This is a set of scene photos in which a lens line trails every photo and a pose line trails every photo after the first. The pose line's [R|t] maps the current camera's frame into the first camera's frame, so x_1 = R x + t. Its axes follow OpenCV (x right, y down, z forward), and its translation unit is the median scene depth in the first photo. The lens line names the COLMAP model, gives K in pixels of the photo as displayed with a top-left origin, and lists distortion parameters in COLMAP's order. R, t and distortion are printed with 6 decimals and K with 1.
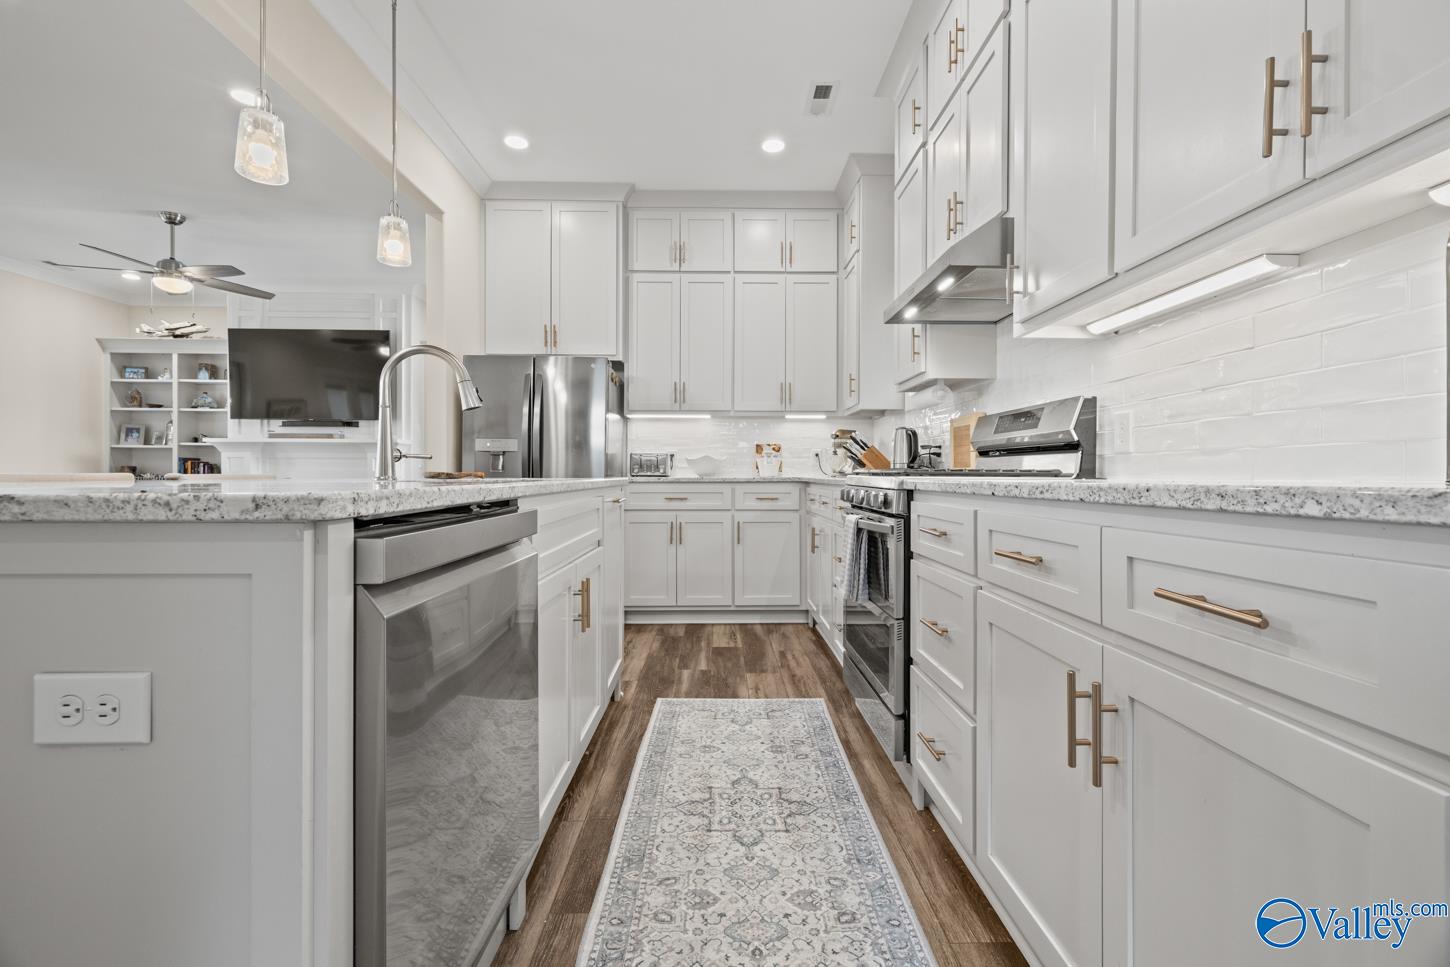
lens RADIAL K [[612.2, 0, 729.6], [0, 612.2, 478.3], [0, 0, 1]] dist [0.002708, 0.000088]
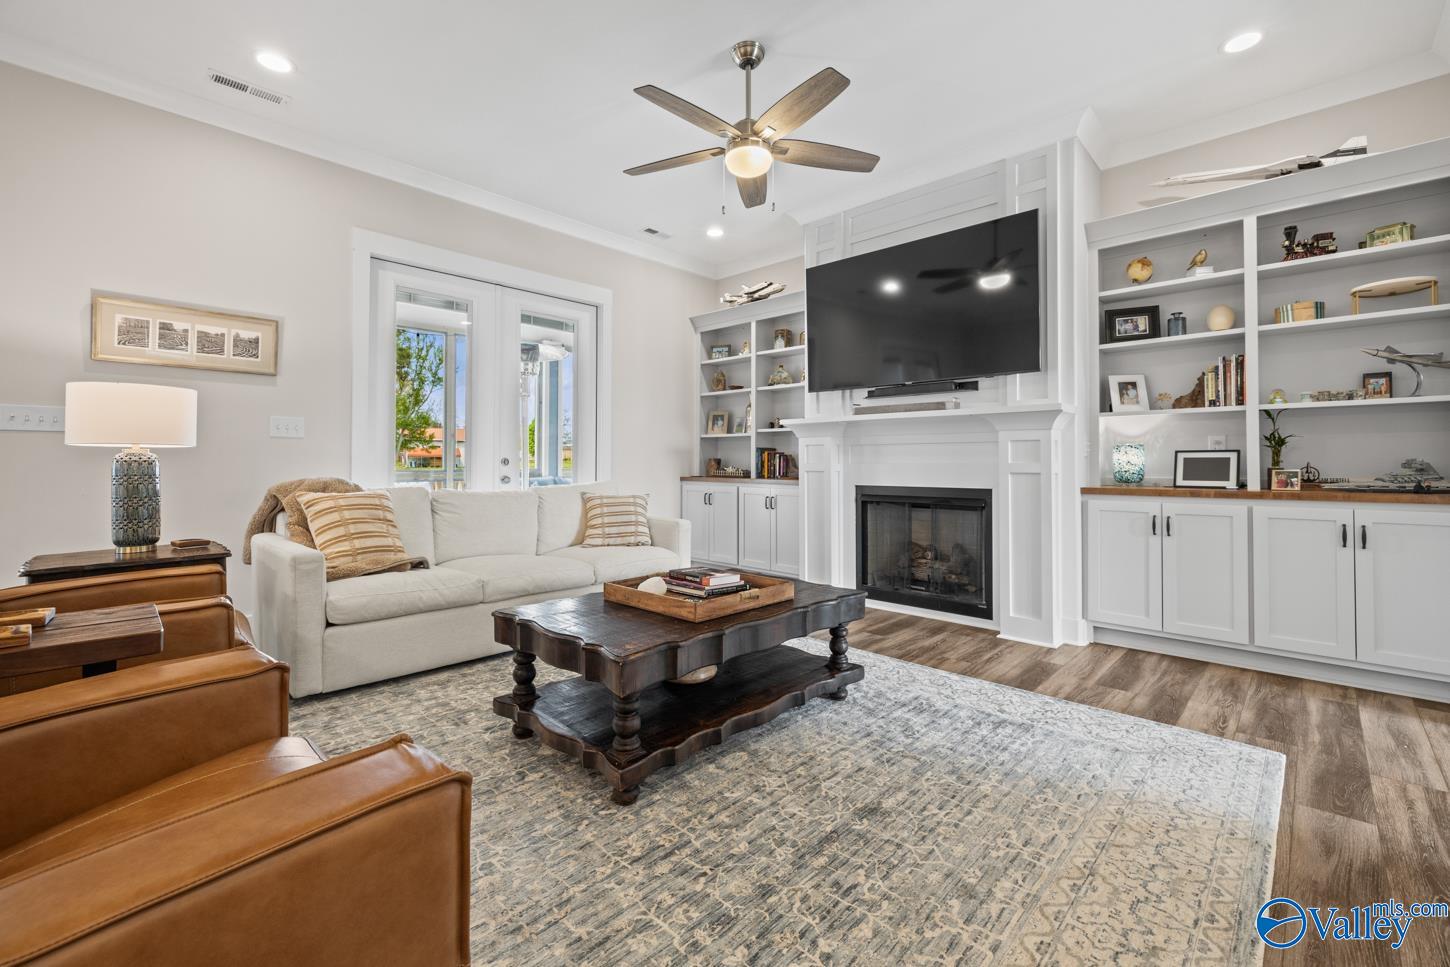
lens RADIAL K [[612.2, 0, 735.4], [0, 612.2, 459.6], [0, 0, 1]] dist [0.002708, 0.000088]
pose [[0.718385, -0.007911, -0.695600, -0.351120], [-0.002693, 0.999896, -0.014152, -0.005762], [0.695640, 0.012040, 0.718289, 0.395226]]
